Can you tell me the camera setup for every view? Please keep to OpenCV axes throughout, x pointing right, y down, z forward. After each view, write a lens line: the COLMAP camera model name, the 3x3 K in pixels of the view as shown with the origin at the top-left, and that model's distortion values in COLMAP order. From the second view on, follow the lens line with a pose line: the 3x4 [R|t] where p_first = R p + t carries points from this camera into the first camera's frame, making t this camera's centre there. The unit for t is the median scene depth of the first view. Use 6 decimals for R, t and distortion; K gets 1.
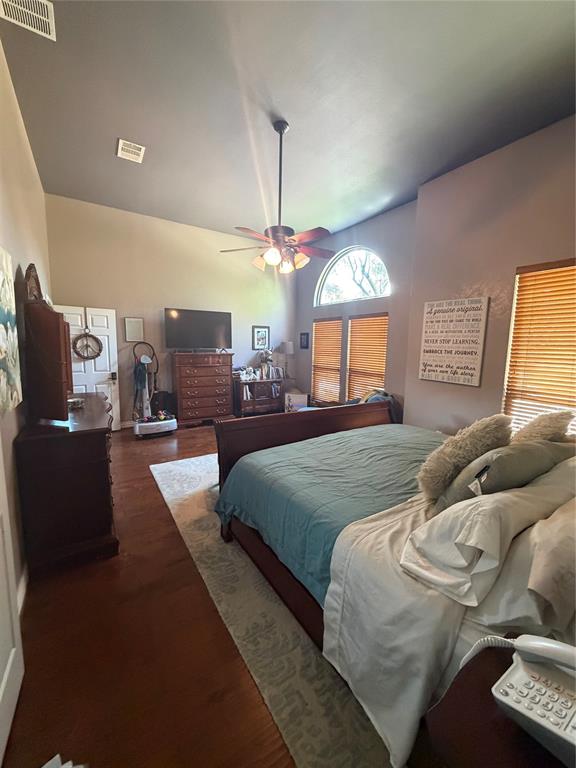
lens RADIAL K [[307.1, 0, 285.4], [0, 307.1, 382.7], [0, 0, 1]] dist [-0.000427, -0.007538]
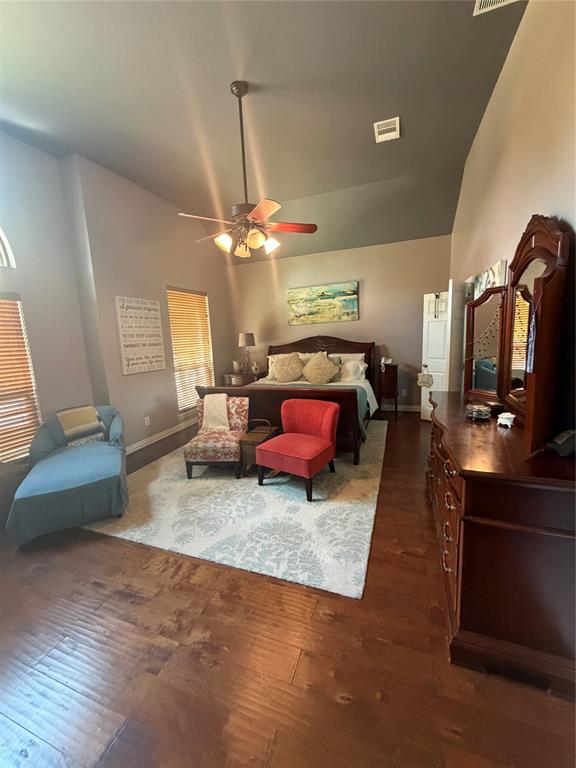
lens RADIAL K [[307.1, 0, 285.4], [0, 307.1, 382.7], [0, 0, 1]] dist [-0.000427, -0.007538]
pose [[-0.601094, -0.127795, 0.788895, -0.696254], [0.120723, 0.961285, 0.247705, -0.183754], [-0.790008, 0.244131, -0.562394, 1.257612]]
